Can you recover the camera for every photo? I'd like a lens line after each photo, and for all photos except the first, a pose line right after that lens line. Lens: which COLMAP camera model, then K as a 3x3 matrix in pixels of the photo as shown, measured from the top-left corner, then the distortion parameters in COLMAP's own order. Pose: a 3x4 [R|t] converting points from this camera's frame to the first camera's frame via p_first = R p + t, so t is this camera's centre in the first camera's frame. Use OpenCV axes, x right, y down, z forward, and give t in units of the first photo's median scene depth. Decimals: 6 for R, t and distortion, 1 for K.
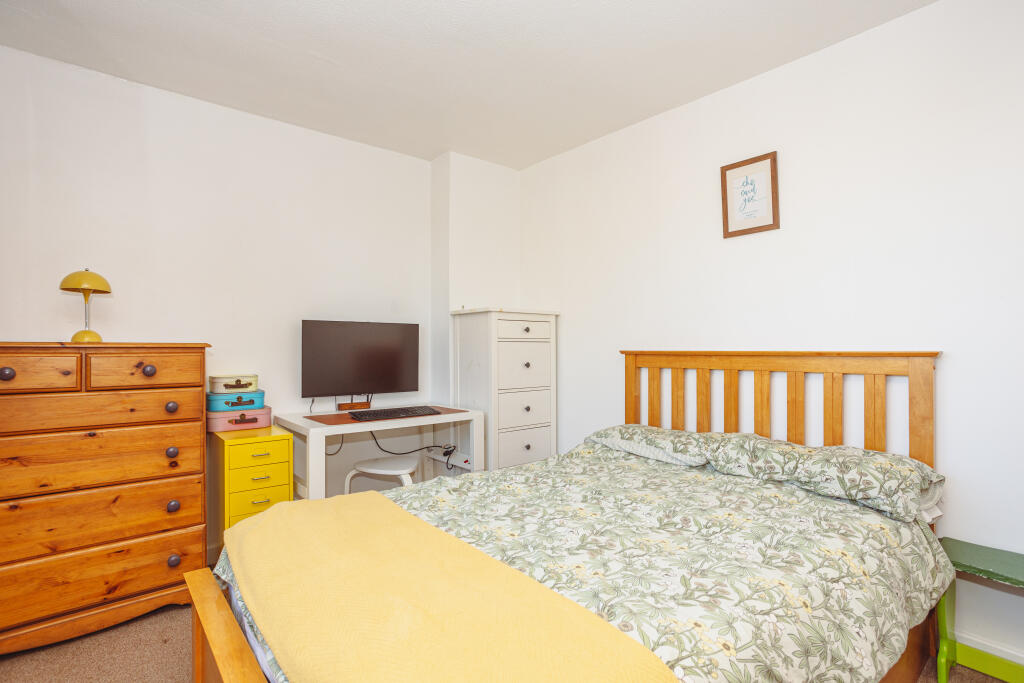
lens RADIAL K [[498.4, 0, 510.3], [0, 498.4, 345.4], [0, 0, 1]] dist [-0.032968, 0.013416]
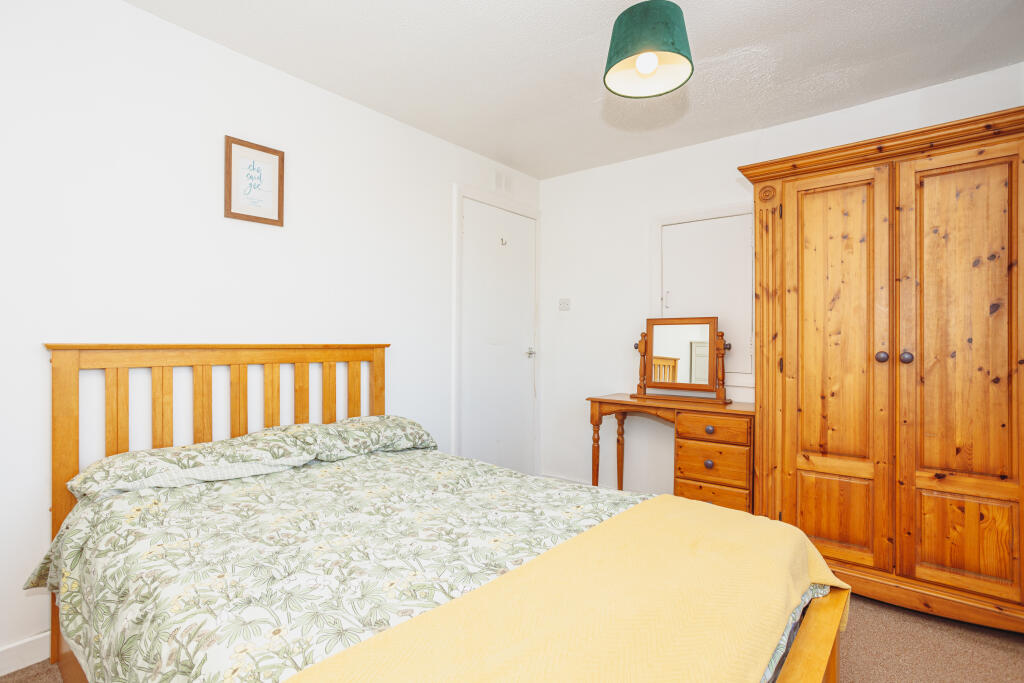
lens RADIAL K [[498.4, 0, 508.6], [0, 498.4, 341.8], [0, 0, 1]] dist [-0.032968, 0.013416]
pose [[-0.157832, 0.001163, 0.987465, -0.562660], [-0.011257, 0.999932, -0.002977, 0.004980], [-0.987402, -0.011586, -0.157808, 0.685974]]
